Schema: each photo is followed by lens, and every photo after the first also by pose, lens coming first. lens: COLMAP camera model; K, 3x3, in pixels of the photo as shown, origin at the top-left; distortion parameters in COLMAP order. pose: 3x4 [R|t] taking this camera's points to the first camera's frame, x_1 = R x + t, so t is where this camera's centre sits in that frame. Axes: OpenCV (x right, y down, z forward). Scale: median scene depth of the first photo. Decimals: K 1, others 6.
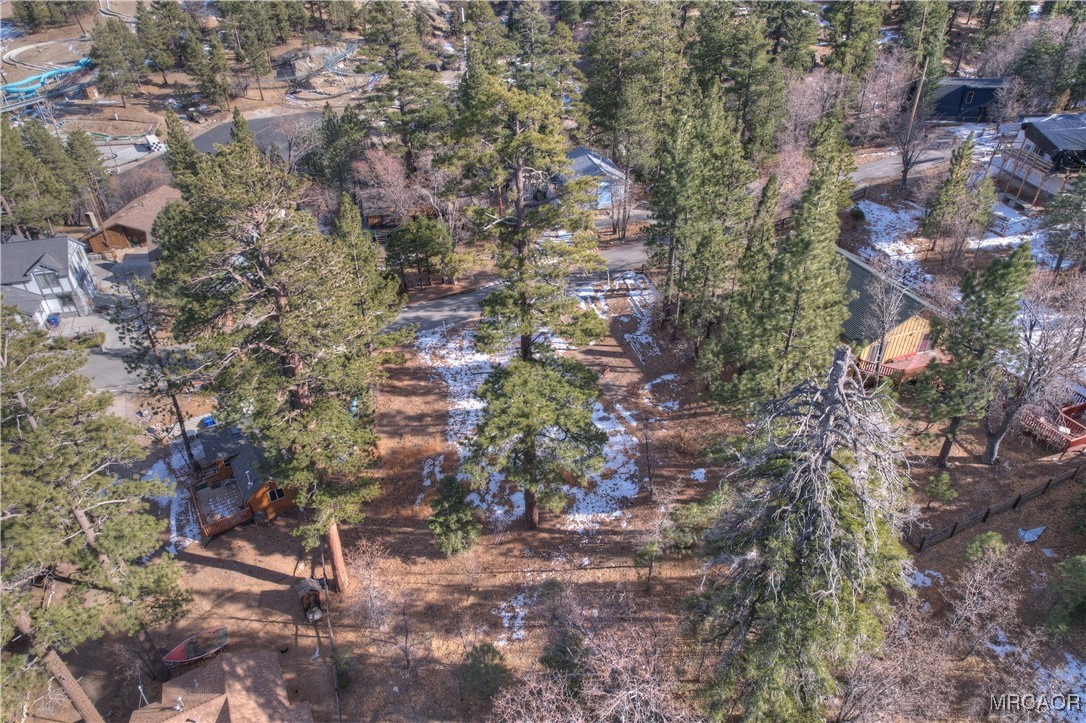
lens RADIAL K [[695.4, 0, 540.0], [0, 695.4, 360.2], [0, 0, 1]] dist [-0.072100, 0.065723]
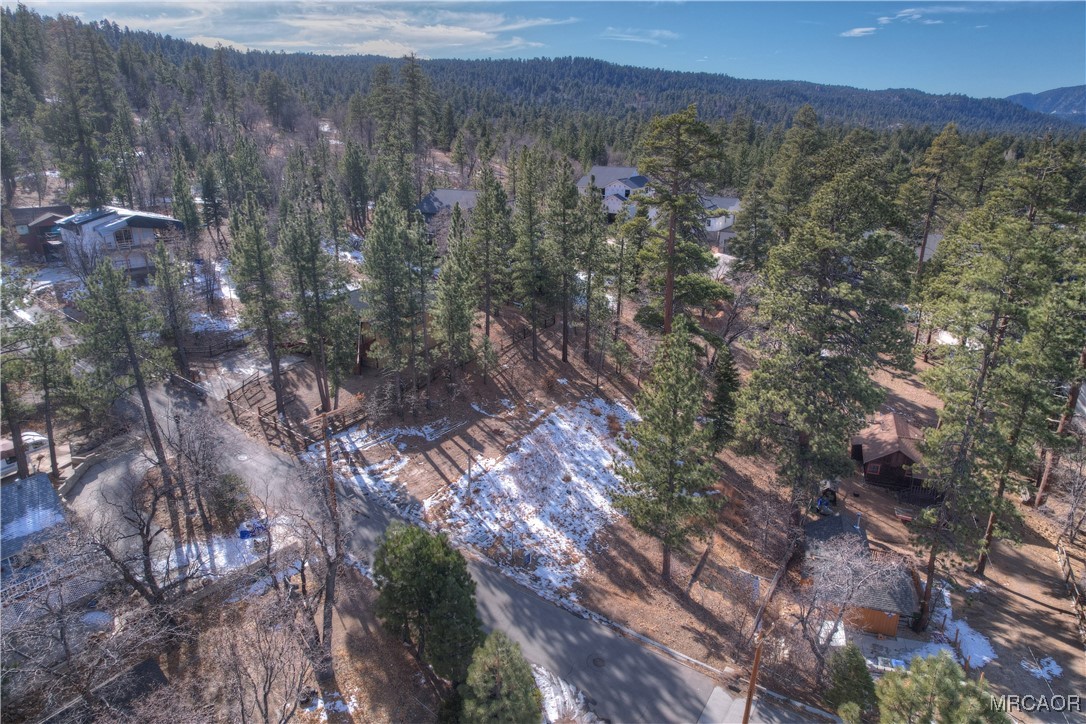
lens RADIAL K [[695.4, 0, 544.6], [0, 695.4, 358.7], [0, 0, 1]] dist [-0.072100, 0.065723]
pose [[-0.647893, -0.262509, 0.715069, -0.602048], [0.424905, 0.654575, 0.625290, -0.613459], [-0.632210, 0.708957, -0.312554, 1.108654]]
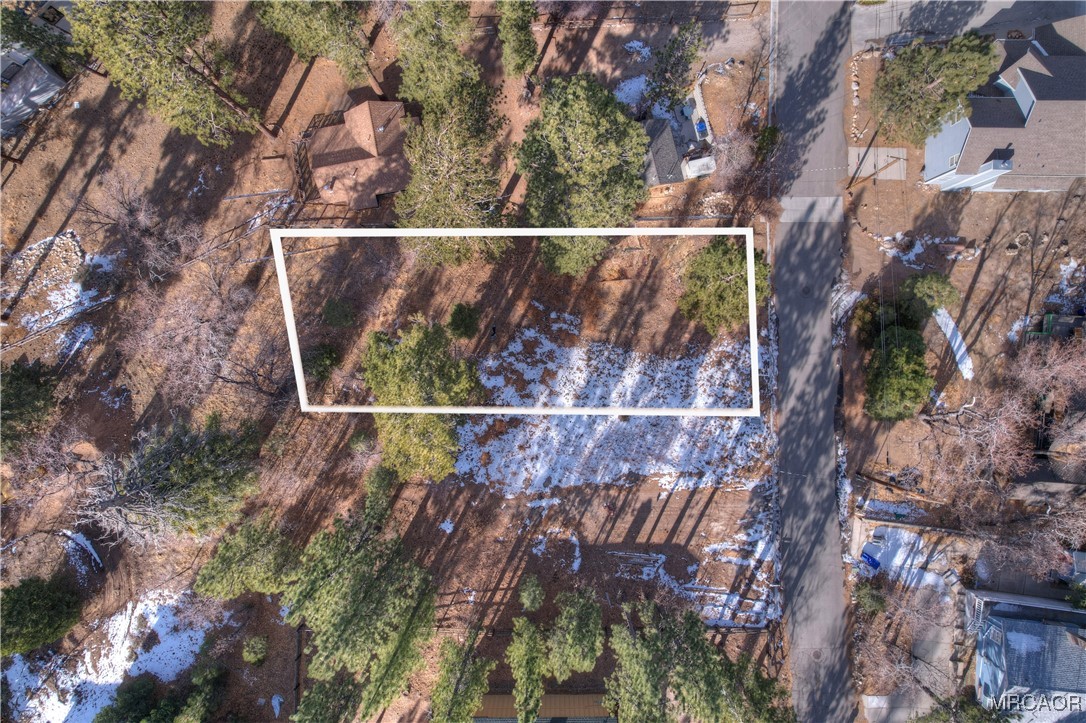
lens RADIAL K [[695.4, 0, 546.2], [0, 695.4, 365.4], [0, 0, 1]] dist [-0.072100, 0.065723]
pose [[-0.316037, 0.948732, 0.005269, -0.071540], [-0.527262, -0.180250, 0.830364, -0.660313], [0.788743, 0.259648, 0.557196, 0.304593]]
